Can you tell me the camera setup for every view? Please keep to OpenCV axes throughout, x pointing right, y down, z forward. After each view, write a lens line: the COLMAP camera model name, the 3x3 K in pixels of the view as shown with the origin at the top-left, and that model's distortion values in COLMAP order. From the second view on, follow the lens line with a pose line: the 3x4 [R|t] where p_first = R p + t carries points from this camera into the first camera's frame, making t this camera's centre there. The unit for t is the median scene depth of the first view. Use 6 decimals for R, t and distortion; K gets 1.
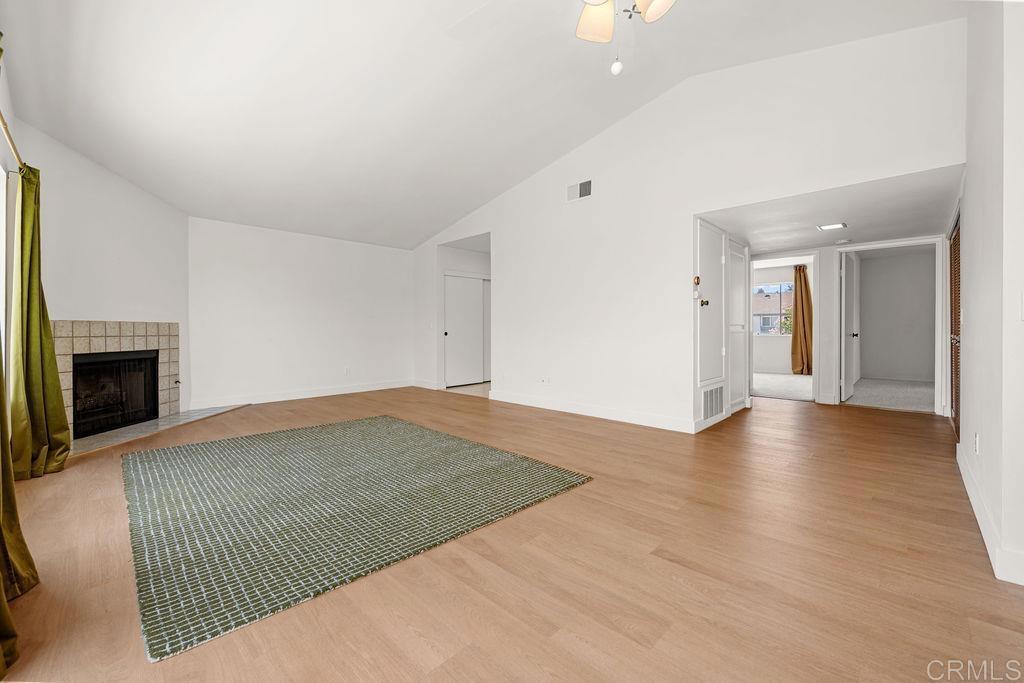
lens RADIAL K [[402.0, 0, 514.5], [0, 402.0, 336.1], [0, 0, 1]] dist [-0.002057, -0.000074]
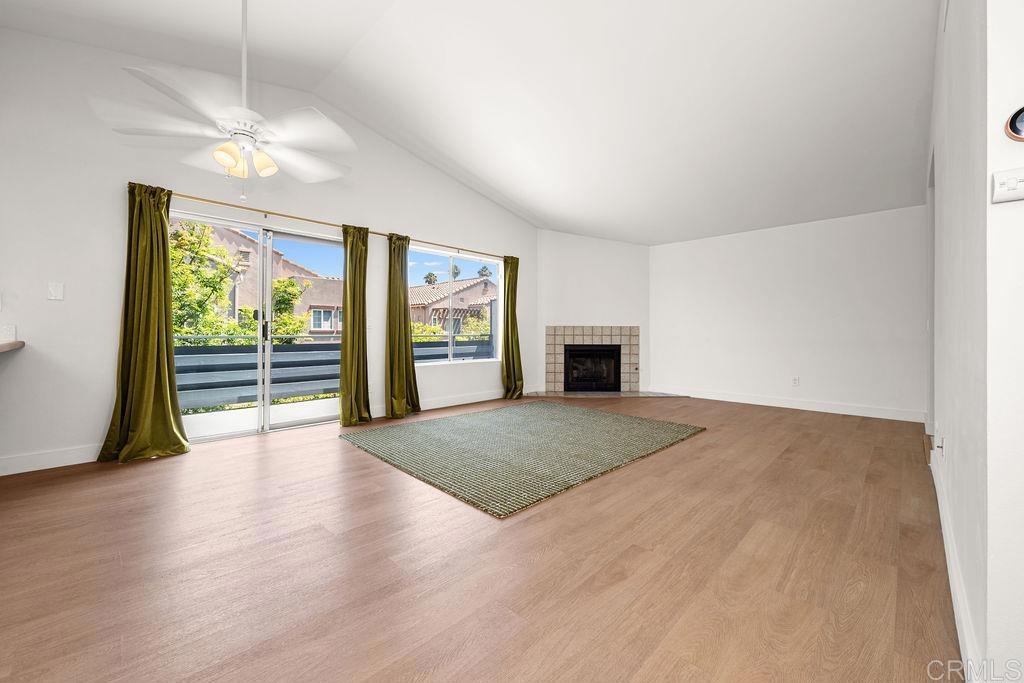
lens RADIAL K [[402.0, 0, 514.2], [0, 402.0, 330.7], [0, 0, 1]] dist [-0.002057, -0.000074]
pose [[0.000398, -0.003701, -0.999993, 0.615705], [-0.017475, 0.999840, -0.003707, -0.005668], [0.999847, 0.017476, 0.000333, 0.642800]]
